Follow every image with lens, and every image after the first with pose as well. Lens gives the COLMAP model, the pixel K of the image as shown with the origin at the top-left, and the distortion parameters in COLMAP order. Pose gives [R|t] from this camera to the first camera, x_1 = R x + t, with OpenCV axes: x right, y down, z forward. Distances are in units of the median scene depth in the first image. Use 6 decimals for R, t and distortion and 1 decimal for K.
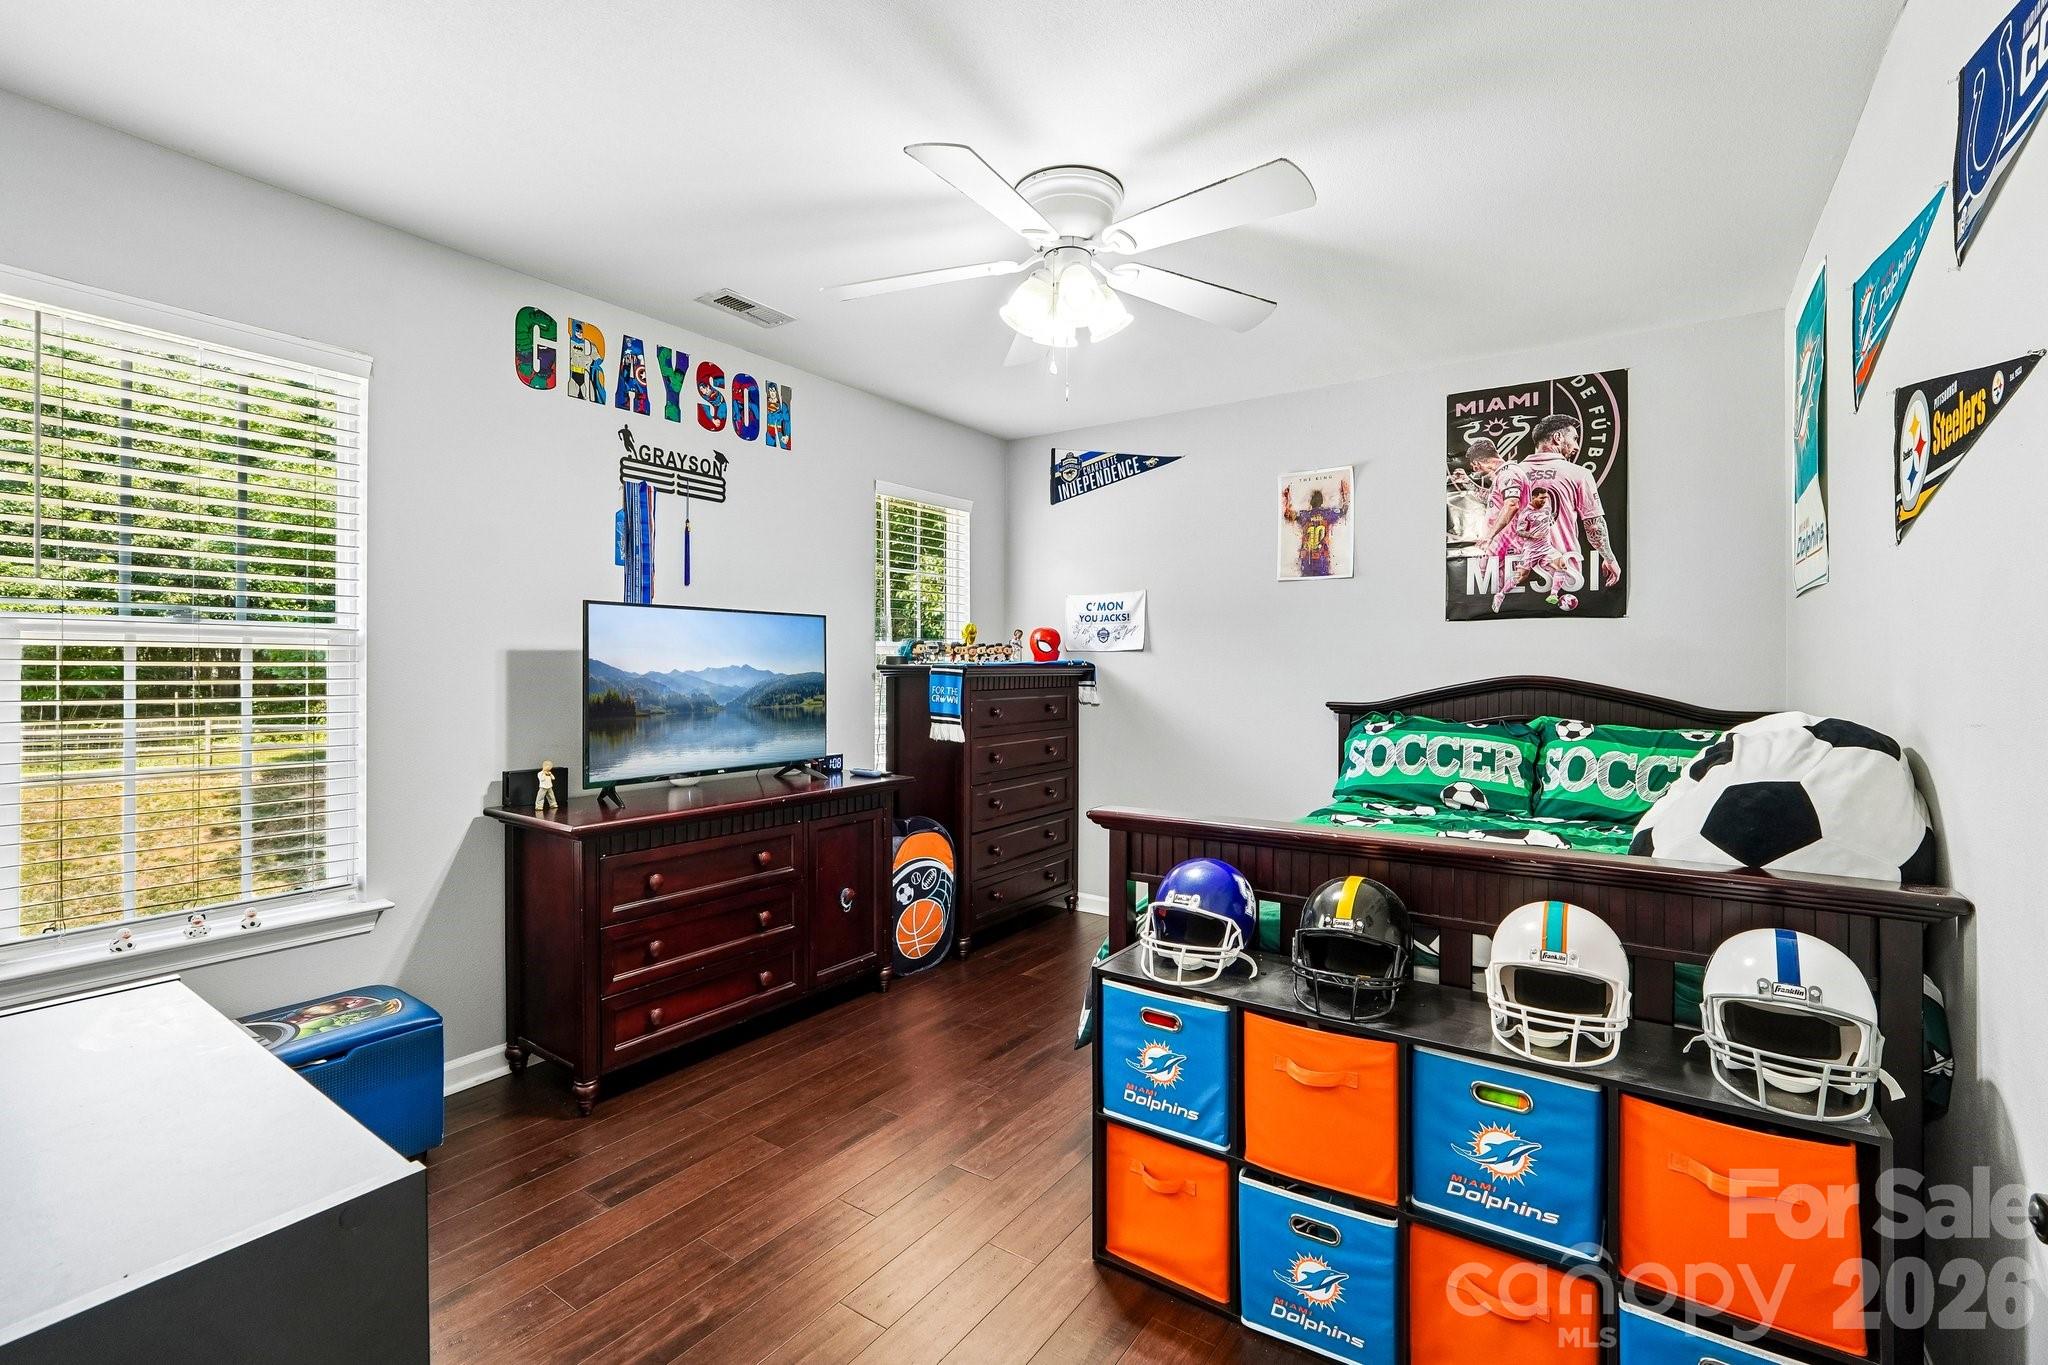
lens RADIAL K [[884.0, 0, 1022.0], [0, 884.0, 675.5], [0, 0, 1]] dist [-0.014911, 0.002693]
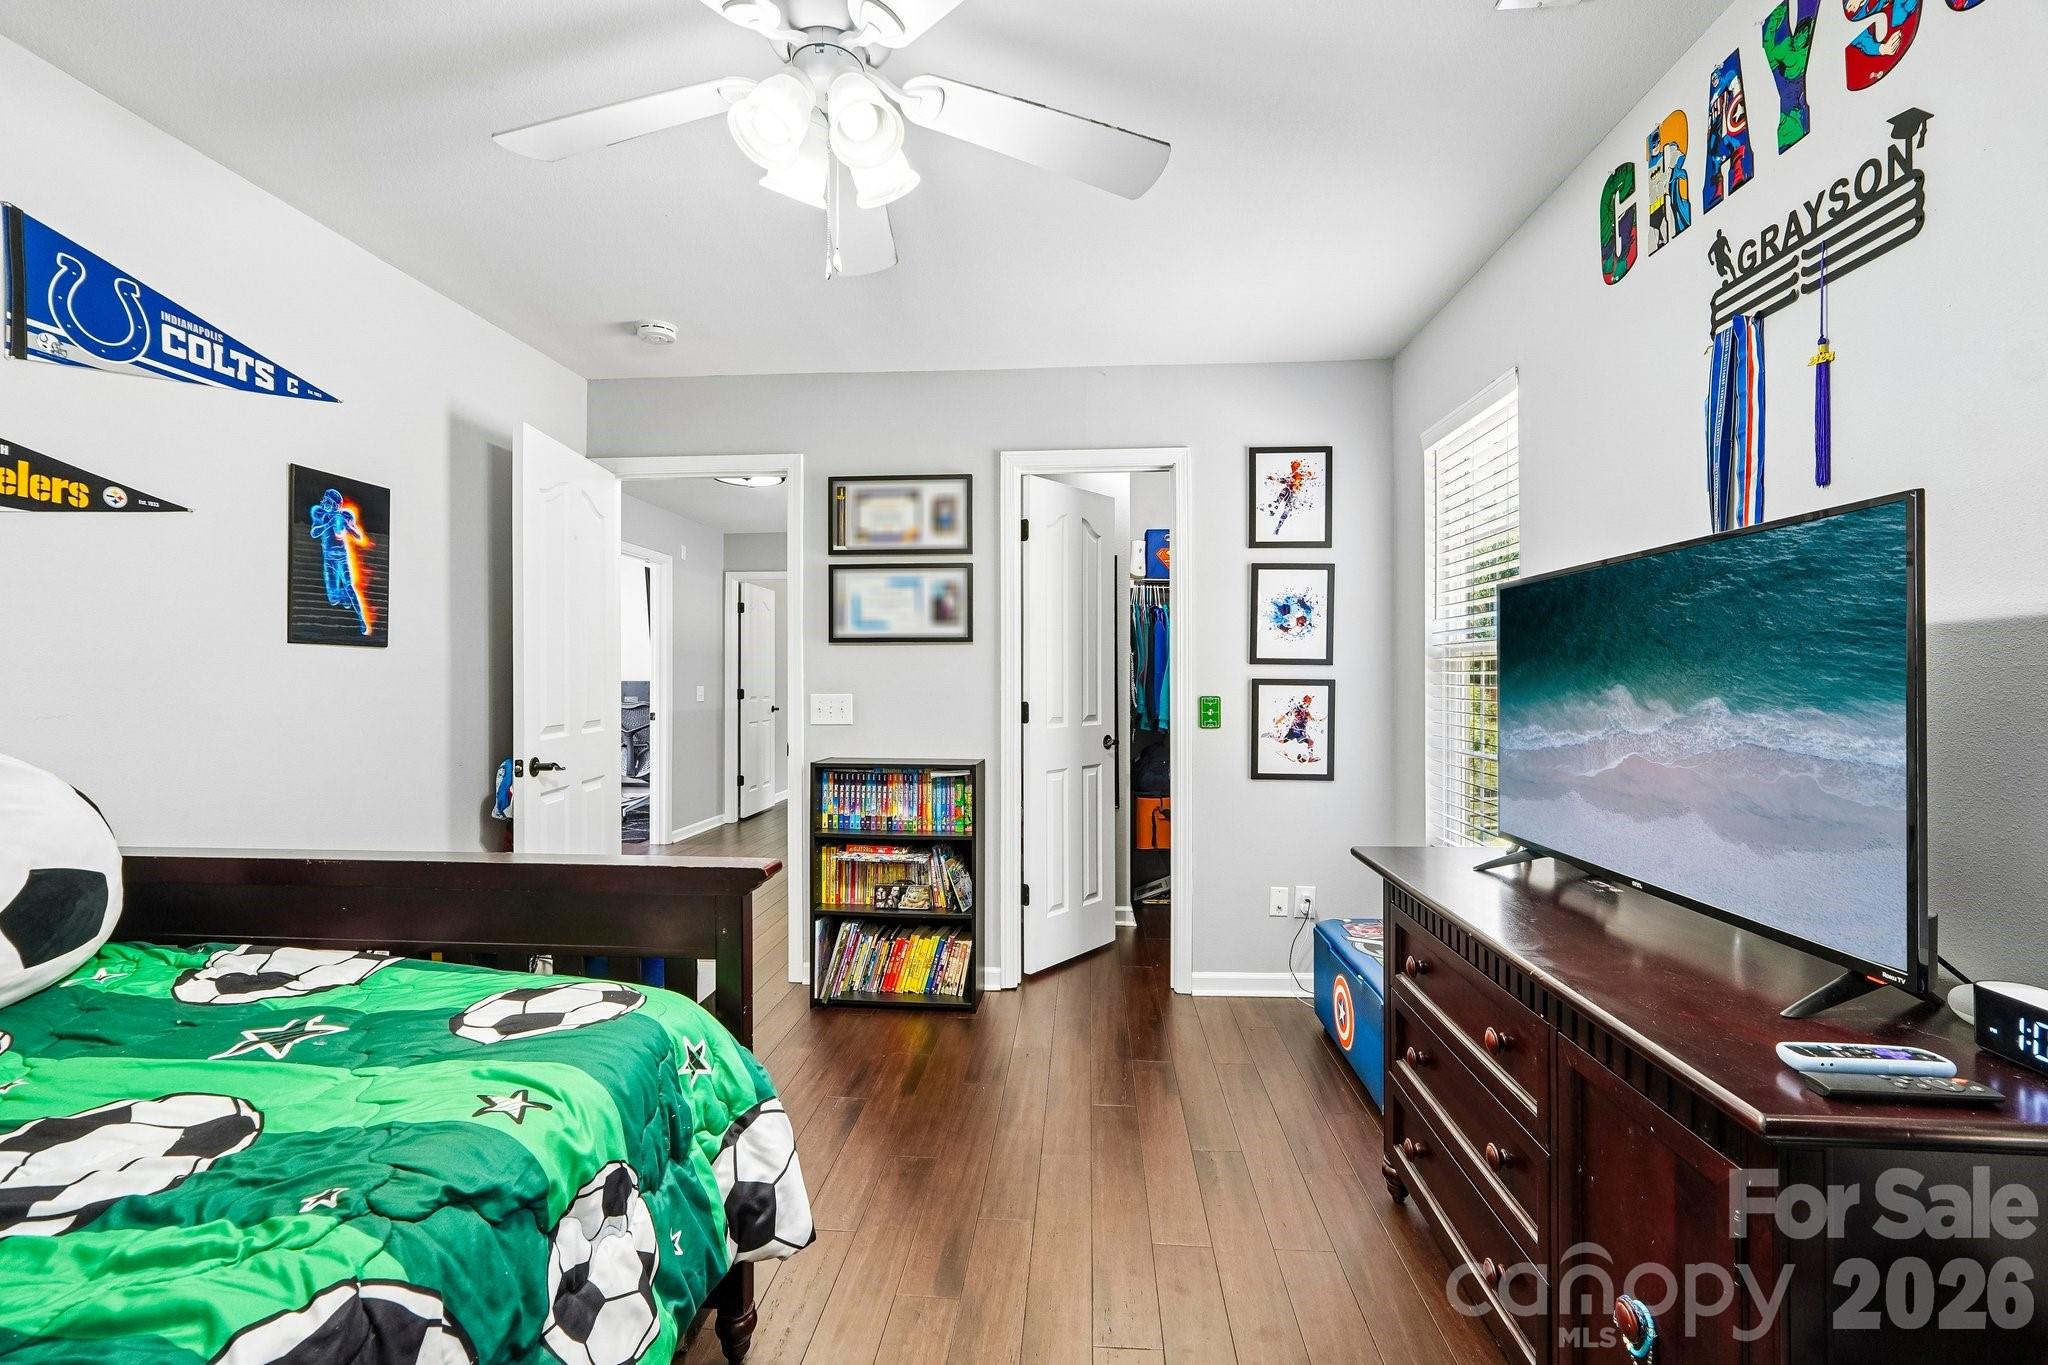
lens RADIAL K [[884.0, 0, 1022.1], [0, 884.0, 678.8], [0, 0, 1]] dist [-0.014911, 0.002693]
pose [[-0.861889, 0.000007, -0.507097, 0.193914], [-0.002204, 0.999990, 0.003761, -0.006617], [0.507092, 0.004359, -0.861881, 1.213463]]
